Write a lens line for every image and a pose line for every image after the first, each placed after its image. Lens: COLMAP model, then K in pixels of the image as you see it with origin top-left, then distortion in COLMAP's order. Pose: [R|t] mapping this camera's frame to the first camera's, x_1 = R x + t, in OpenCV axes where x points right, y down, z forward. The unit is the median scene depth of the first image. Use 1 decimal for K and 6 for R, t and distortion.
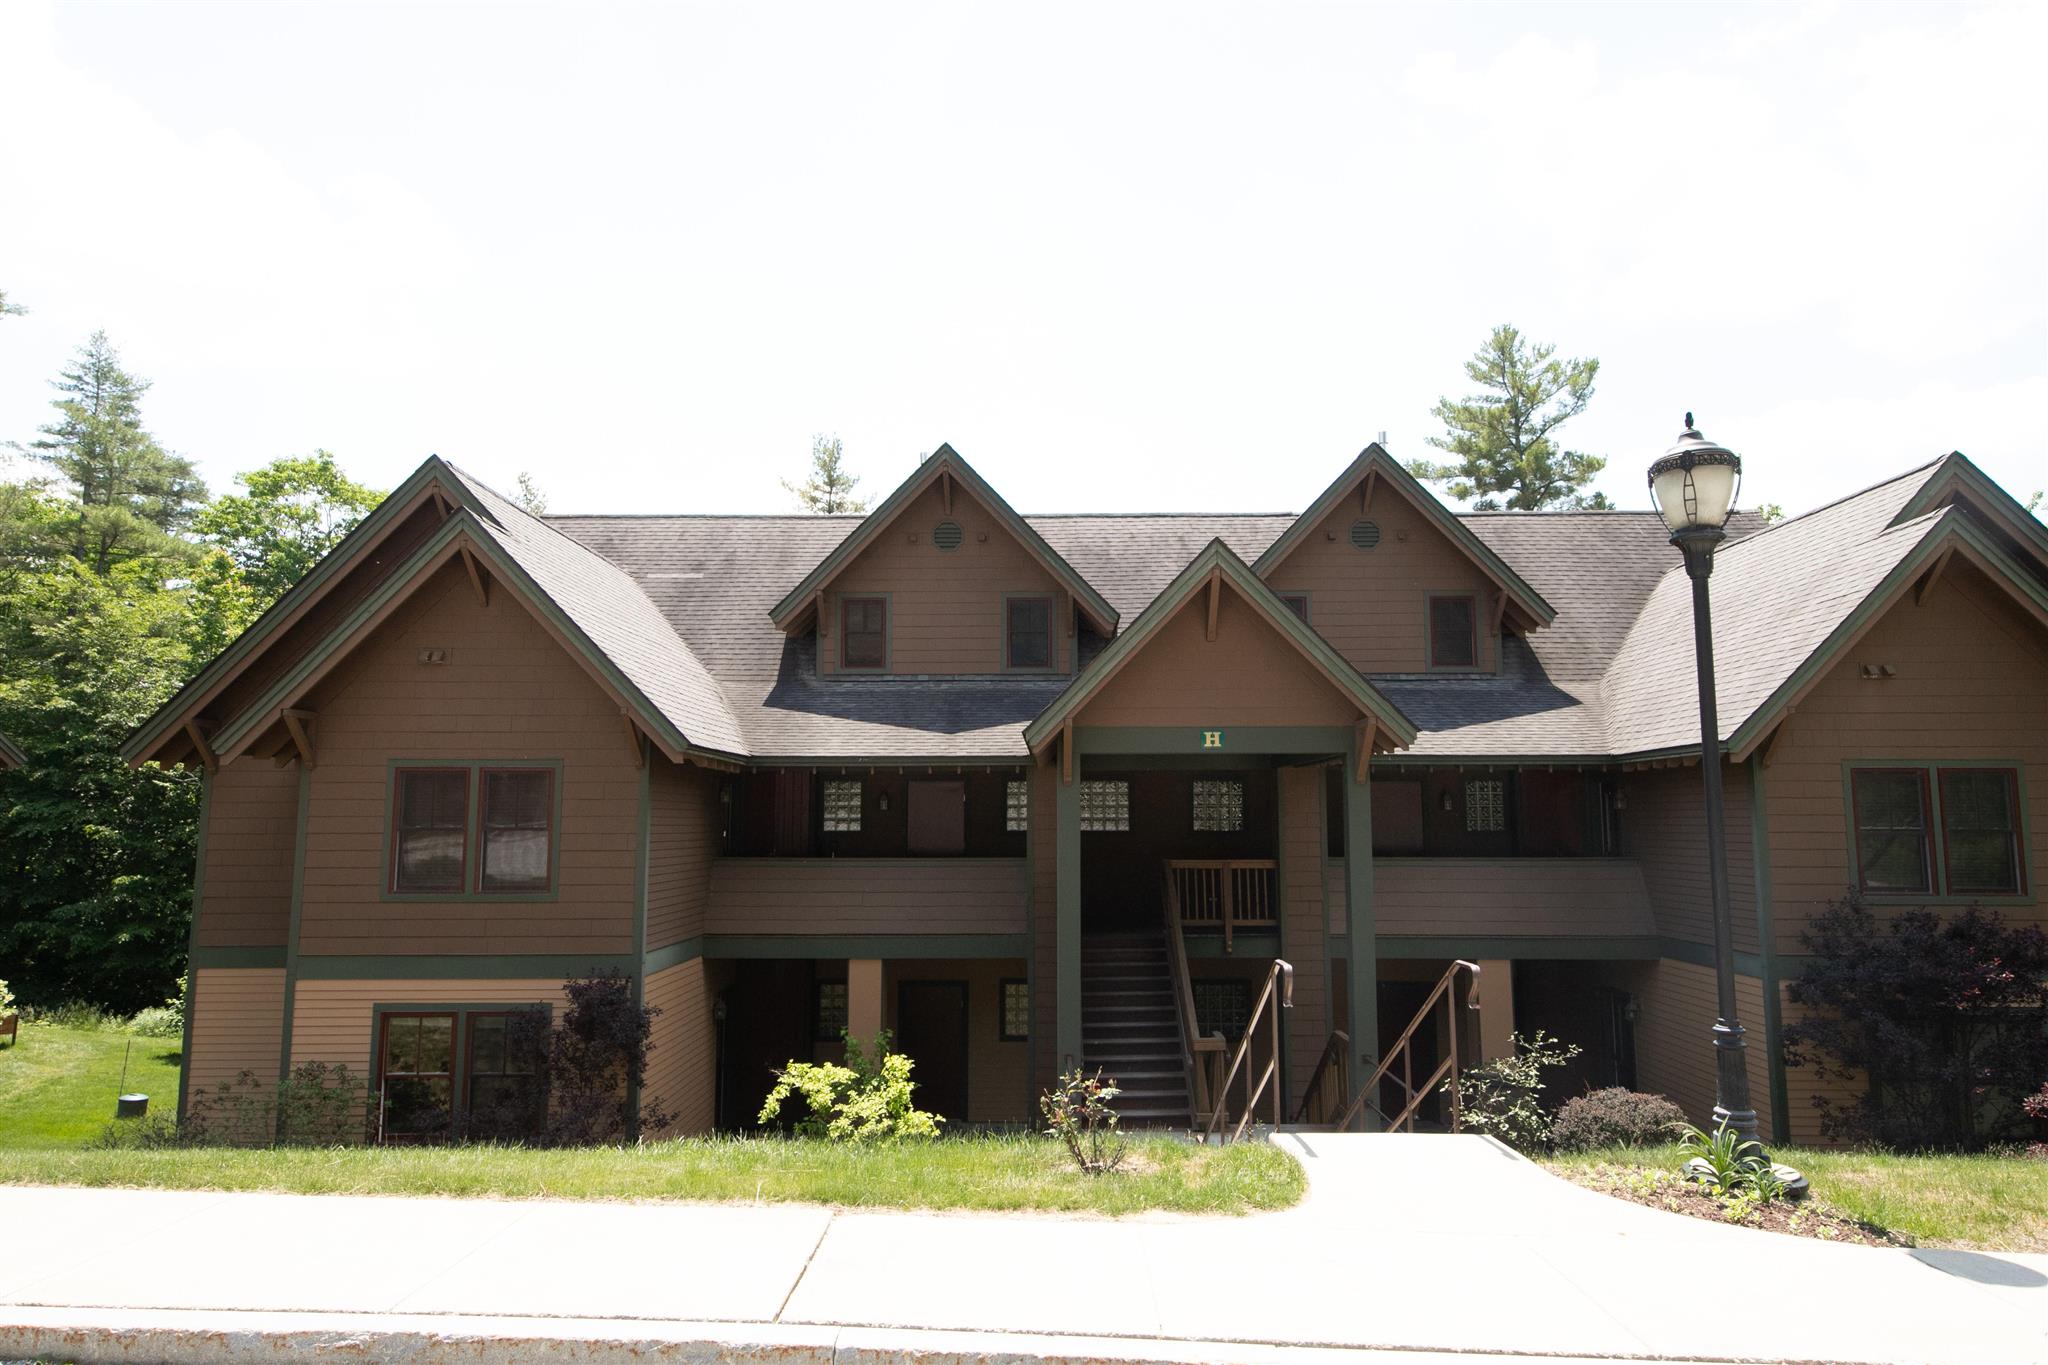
lens RADIAL K [[1254.8, 0, 1027.4], [0, 1254.8, 677.5], [0, 0, 1]] dist [0.020921, -0.004919]
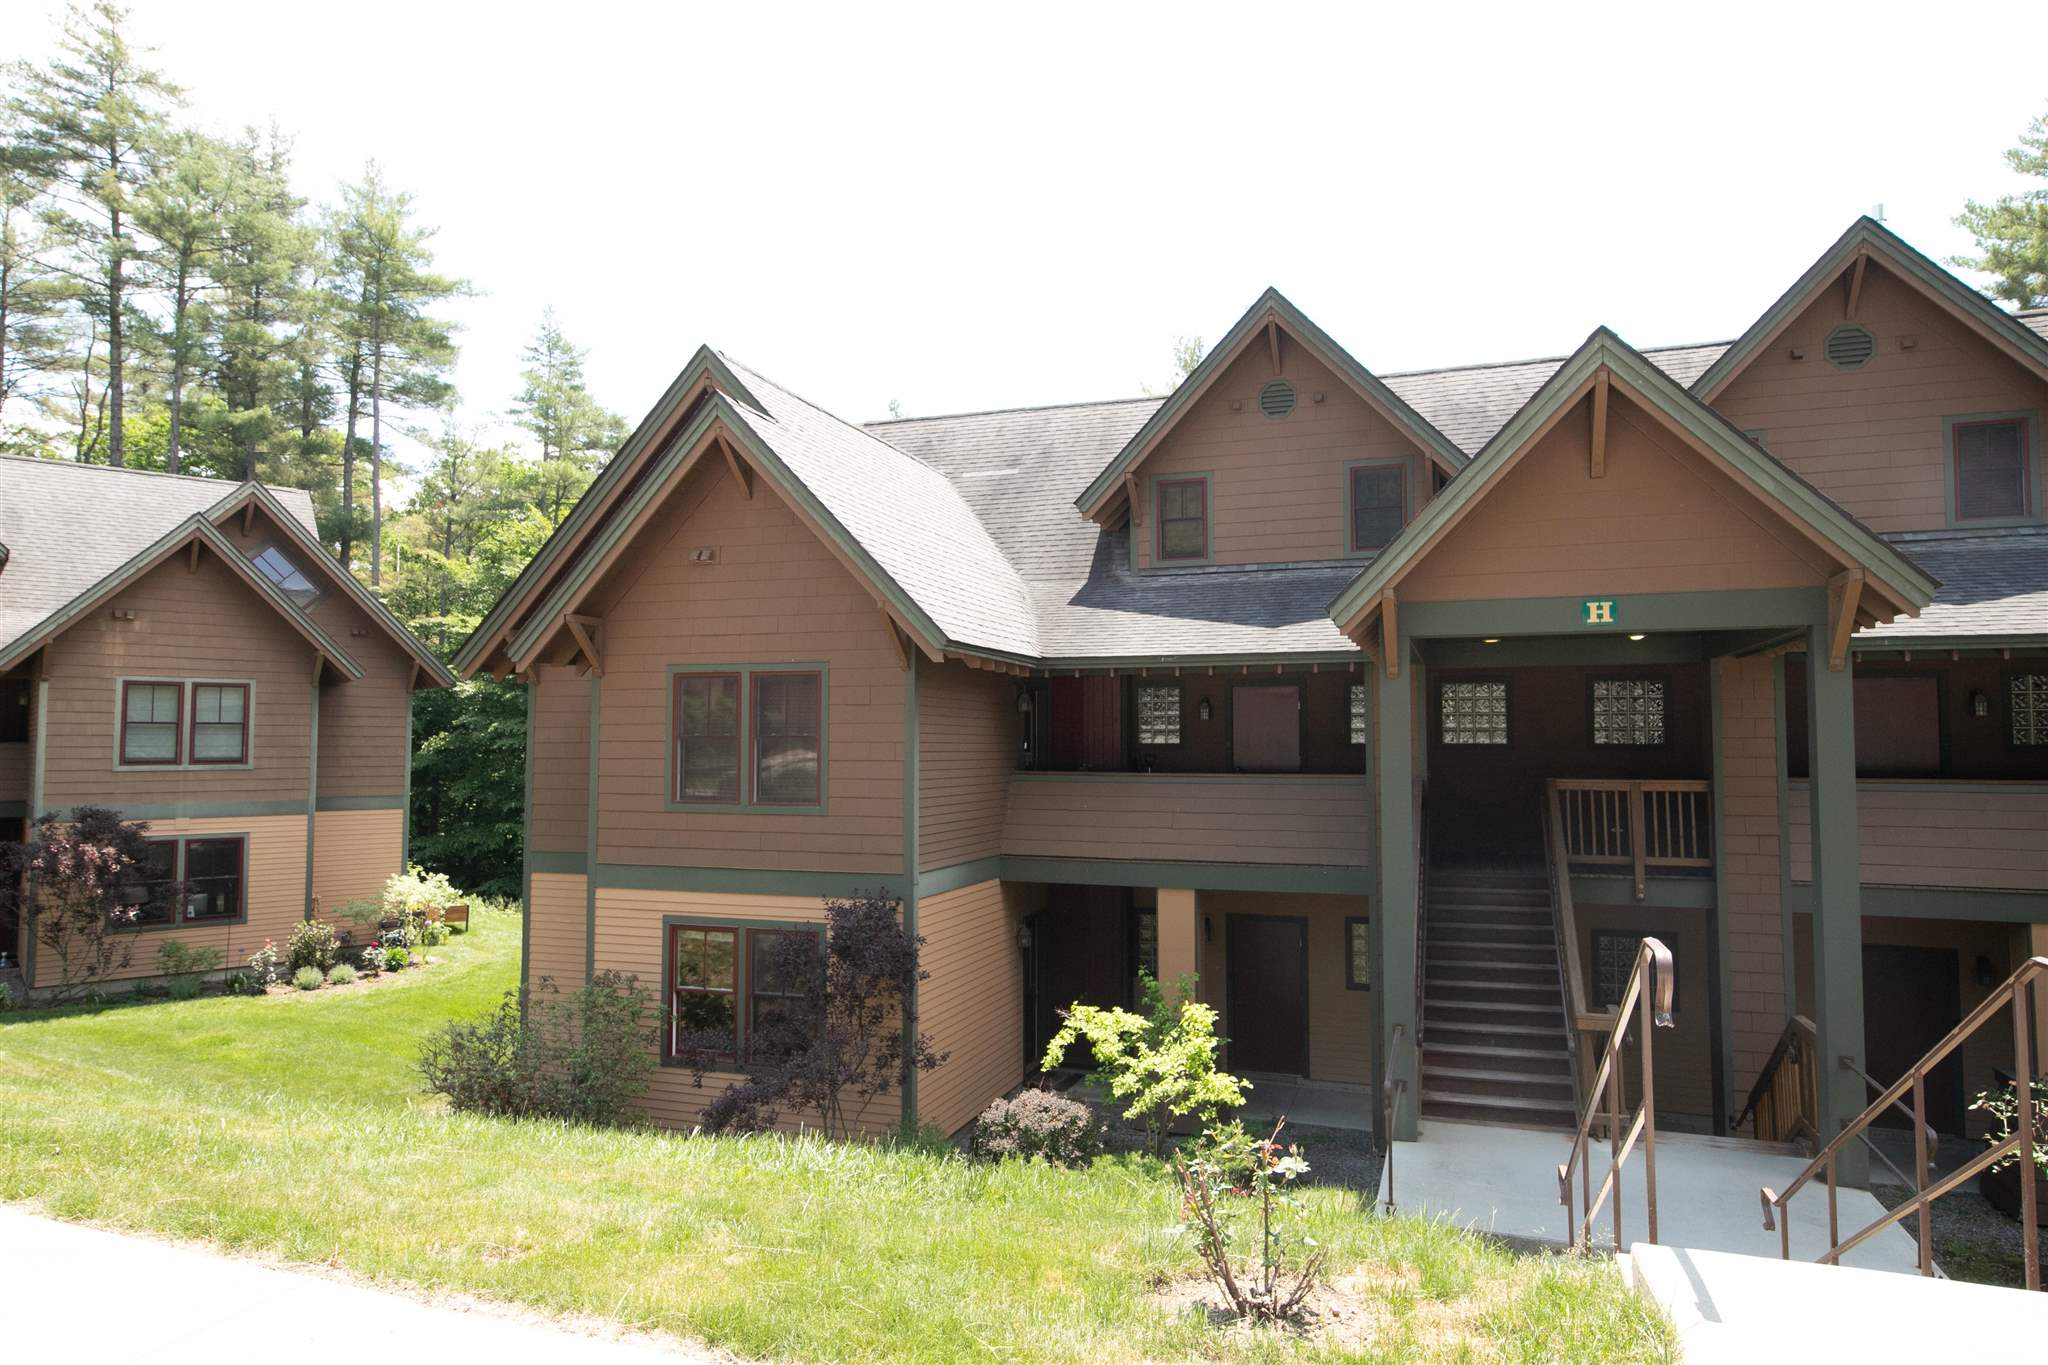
lens RADIAL K [[1254.8, 0, 1022.4], [0, 1254.8, 677.9], [0, 0, 1]] dist [0.020921, -0.004919]
pose [[0.949431, -0.014860, -0.313625, 0.047839], [0.033954, 0.997881, 0.055510, 0.028975], [0.312135, -0.063352, 0.947923, 0.164693]]
